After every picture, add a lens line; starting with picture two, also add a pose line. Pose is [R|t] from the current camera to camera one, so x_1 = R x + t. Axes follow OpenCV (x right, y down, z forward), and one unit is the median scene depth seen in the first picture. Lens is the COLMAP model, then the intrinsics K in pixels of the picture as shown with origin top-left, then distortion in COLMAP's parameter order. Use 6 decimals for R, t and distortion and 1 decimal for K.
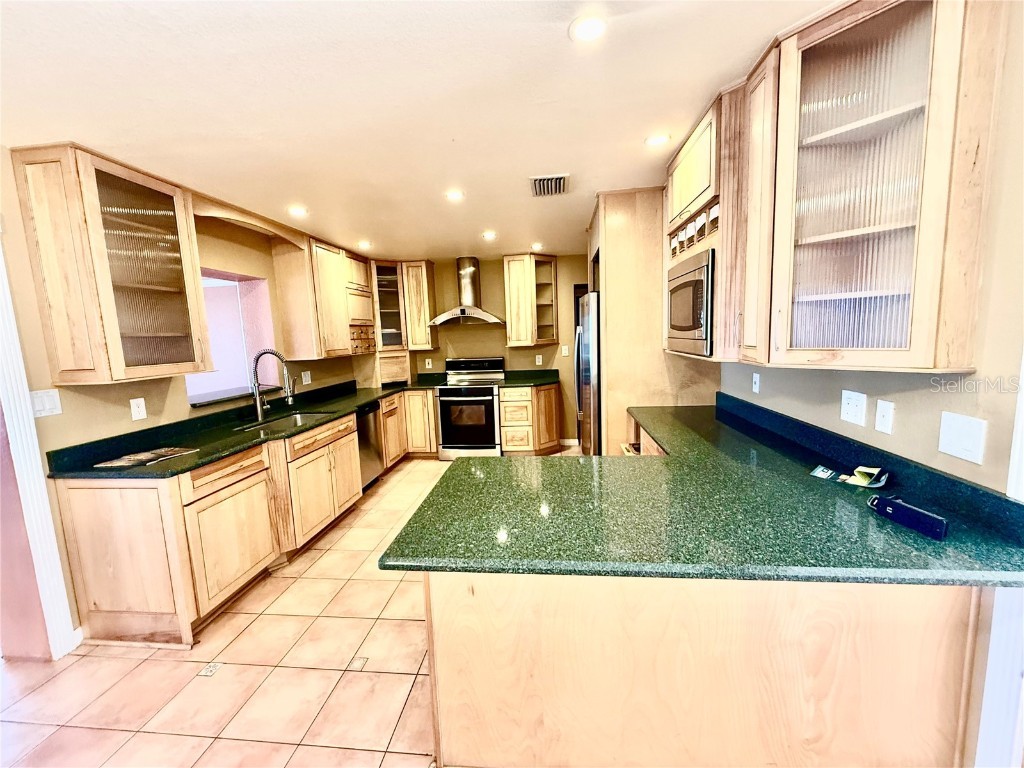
lens RADIAL K [[410.6, 0, 510.0], [0, 410.6, 383.9], [0, 0, 1]] dist [-0.002417, 0.000401]
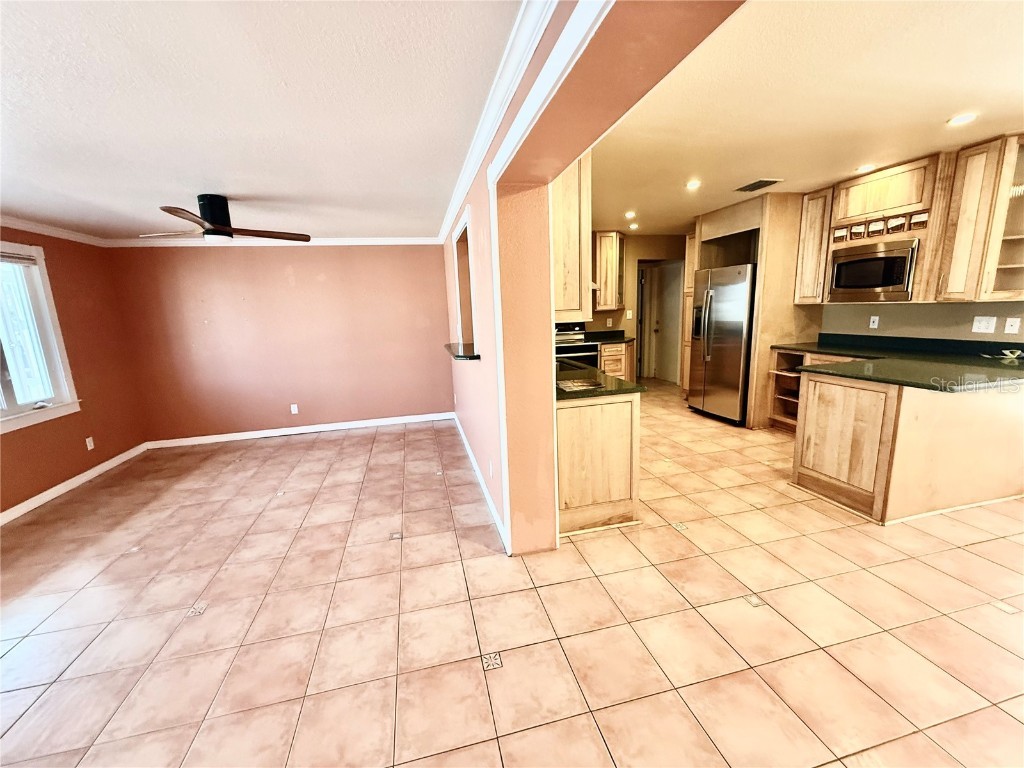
lens RADIAL K [[410.6, 0, 509.0], [0, 410.6, 384.6], [0, 0, 1]] dist [-0.002417, 0.000401]
pose [[0.939979, -0.057012, 0.336435, -0.681924], [0.040705, 0.997638, 0.055331, 0.048816], [-0.338795, -0.038316, 0.940080, -0.032060]]
